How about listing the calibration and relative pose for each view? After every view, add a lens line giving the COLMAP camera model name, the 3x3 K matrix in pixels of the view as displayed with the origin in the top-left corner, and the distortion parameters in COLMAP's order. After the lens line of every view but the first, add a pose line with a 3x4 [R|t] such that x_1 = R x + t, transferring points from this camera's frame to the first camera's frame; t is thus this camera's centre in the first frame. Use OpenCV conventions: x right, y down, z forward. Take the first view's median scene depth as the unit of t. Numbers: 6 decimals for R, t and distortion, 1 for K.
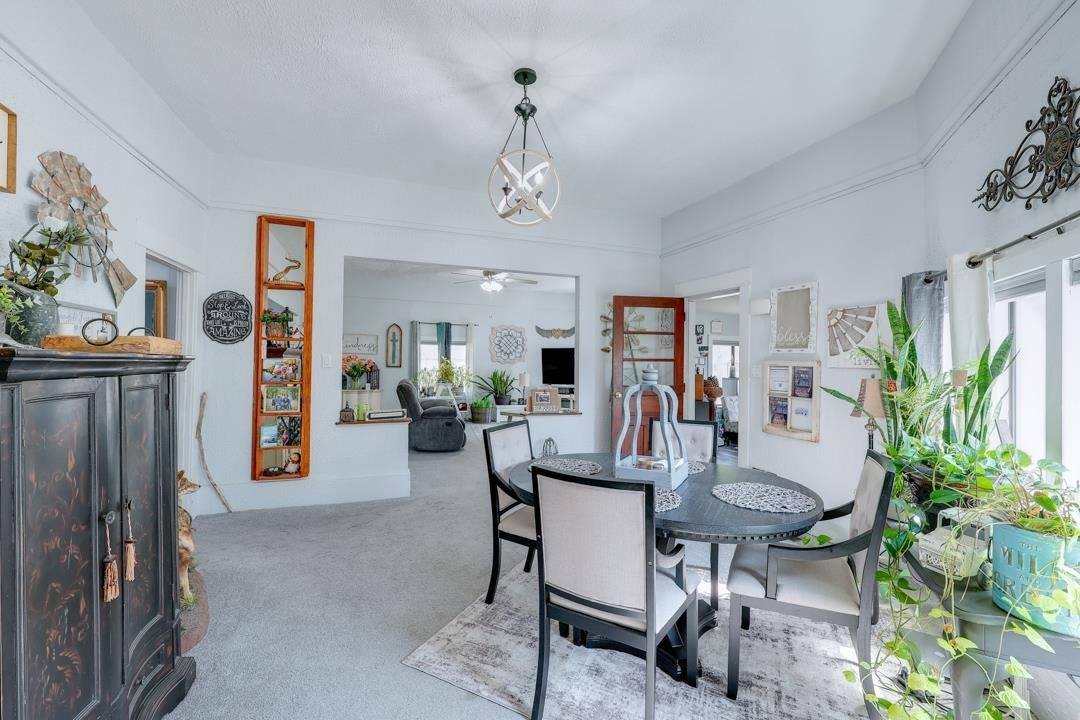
lens RADIAL K [[438.1, 0, 529.5], [0, 438.1, 354.7], [0, 0, 1]] dist [0.000328, 0.000134]
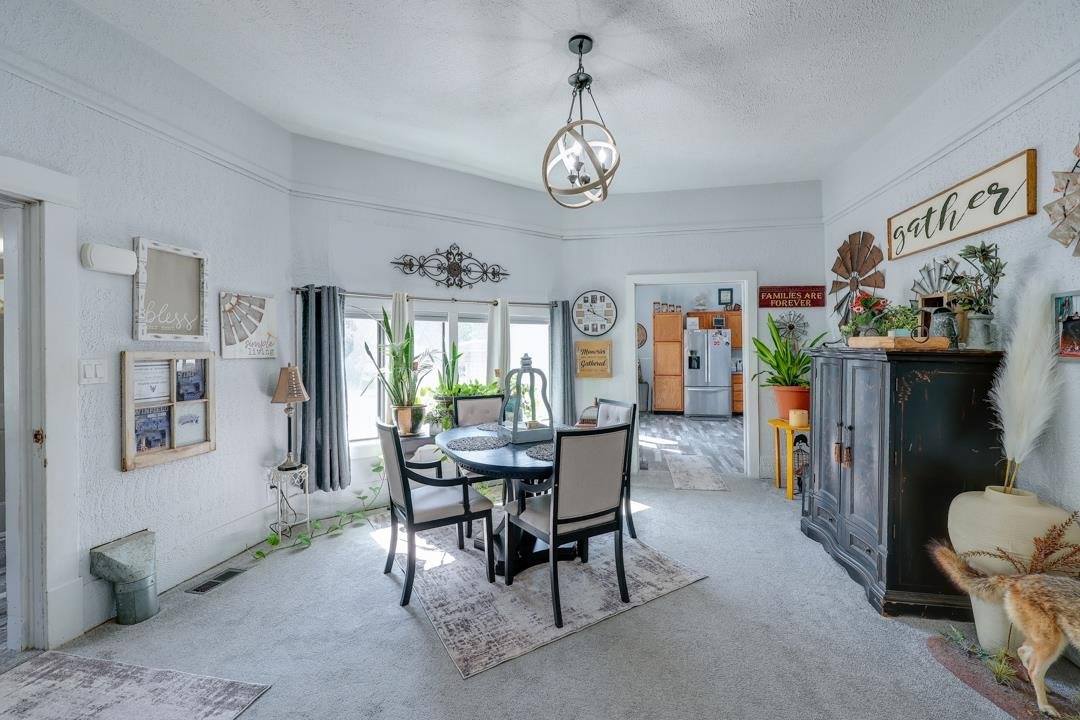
lens RADIAL K [[457.3, 0, 570.4], [0, 457.3, 347.0], [0, 0, 1]] dist [0.000152, 0.000460]
pose [[-0.882529, -0.005549, 0.470225, -0.305468], [-0.010152, 0.999922, -0.007254, 0.004563], [-0.470148, -0.011175, -0.882517, 1.303739]]
